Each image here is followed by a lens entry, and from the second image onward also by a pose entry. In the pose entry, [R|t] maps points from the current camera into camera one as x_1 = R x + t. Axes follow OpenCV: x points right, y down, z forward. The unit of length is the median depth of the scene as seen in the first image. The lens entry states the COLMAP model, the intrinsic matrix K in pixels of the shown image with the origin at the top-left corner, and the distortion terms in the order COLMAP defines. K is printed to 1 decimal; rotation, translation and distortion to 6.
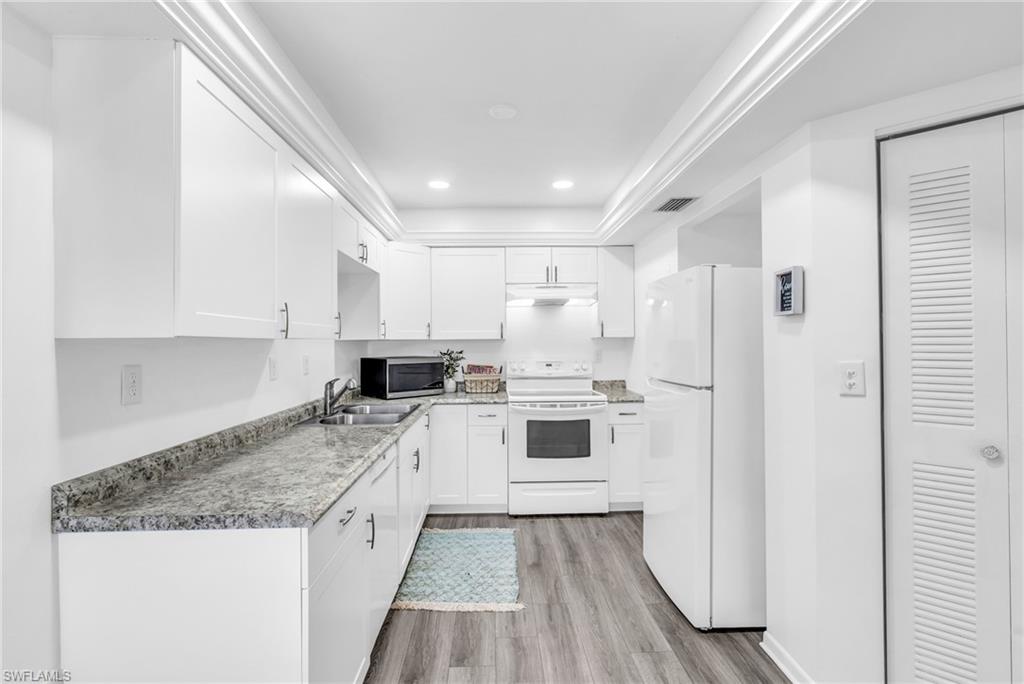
lens RADIAL K [[487.5, 0, 512.0], [0, 487.5, 342.0], [0, 0, 1]] dist [-0.000841, -0.000014]
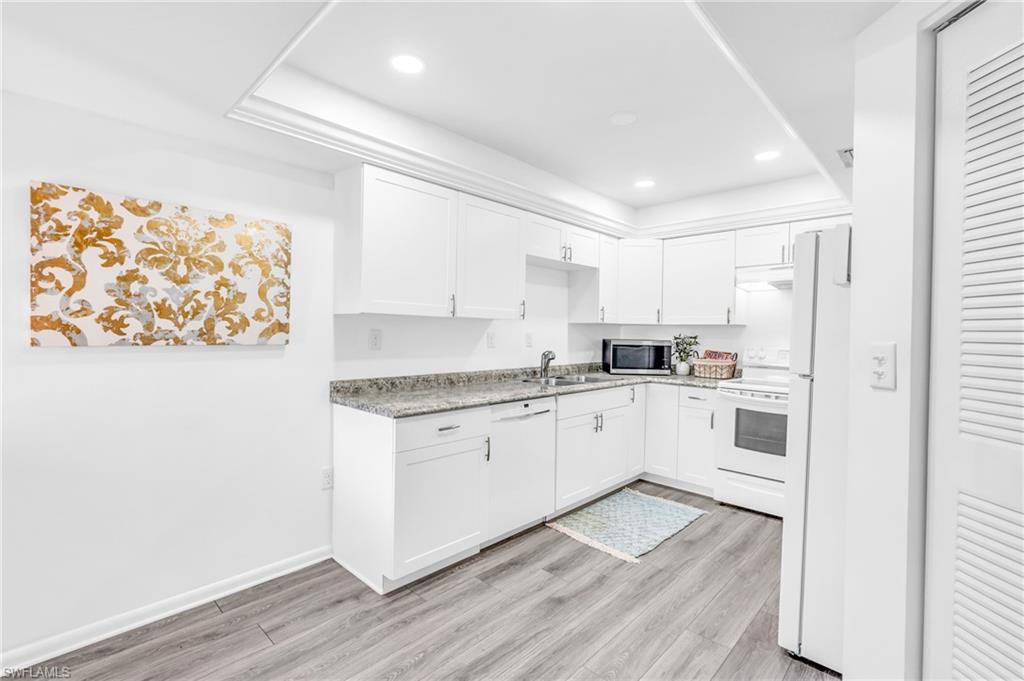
lens RADIAL K [[461.1, 0, 509.4], [0, 461.1, 338.9], [0, 0, 1]] dist [-0.002595, -0.000024]
pose [[0.698418, 0.029908, -0.715065, 0.390968], [-0.021364, 0.999552, 0.020941, 0.014976], [0.715371, 0.000652, 0.698744, 0.042627]]
